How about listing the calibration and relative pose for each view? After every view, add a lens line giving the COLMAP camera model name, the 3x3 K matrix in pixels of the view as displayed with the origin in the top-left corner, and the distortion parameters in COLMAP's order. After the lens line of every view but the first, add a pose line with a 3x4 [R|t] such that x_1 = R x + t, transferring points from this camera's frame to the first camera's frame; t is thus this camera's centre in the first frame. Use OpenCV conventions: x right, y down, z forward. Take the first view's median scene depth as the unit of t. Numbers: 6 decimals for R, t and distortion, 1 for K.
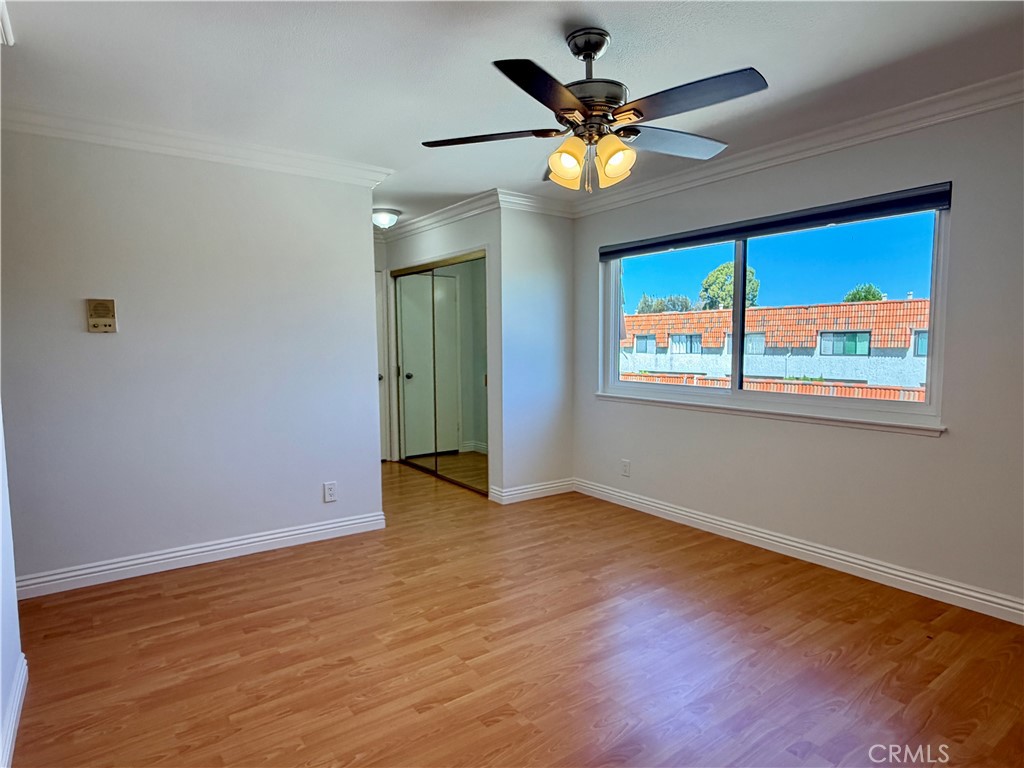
lens RADIAL K [[599.8, 0, 511.5], [0, 599.8, 388.7], [0, 0, 1]] dist [0.000955, 0.001813]
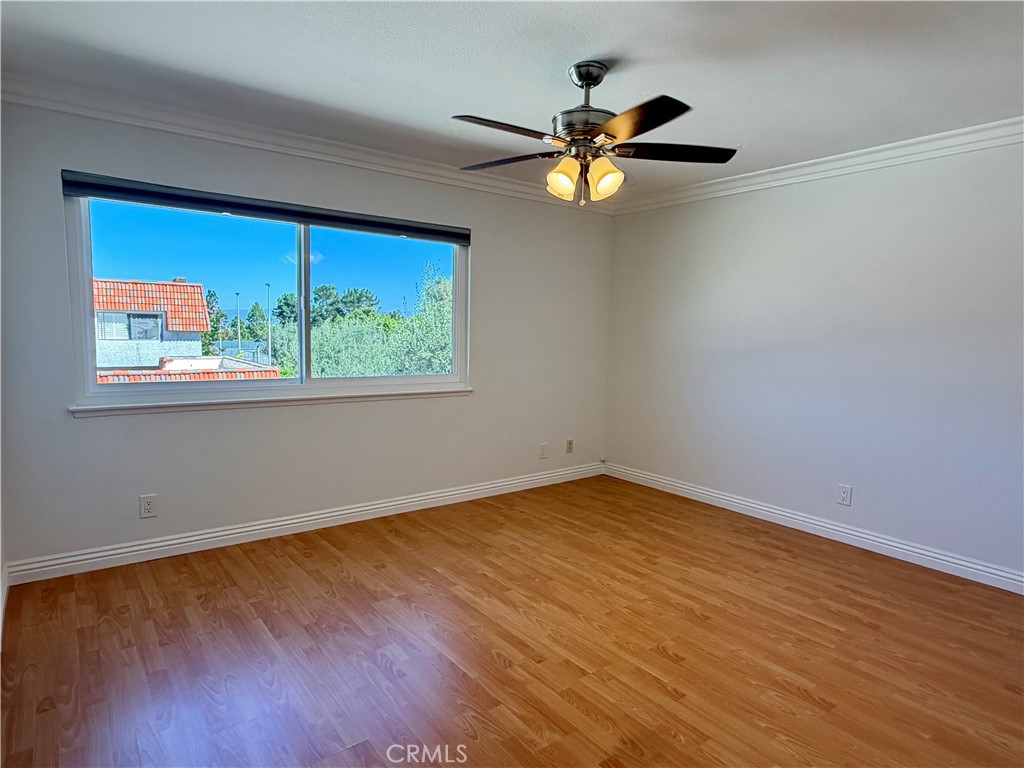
lens RADIAL K [[584.2, 0, 519.5], [0, 584.2, 390.9], [0, 0, 1]] dist [0.001391, 0.000421]
pose [[-0.037149, -0.095575, 0.994729, -0.717973], [0.057929, 0.993536, 0.097624, -0.063369], [-0.997629, 0.061251, -0.031372, 0.843597]]
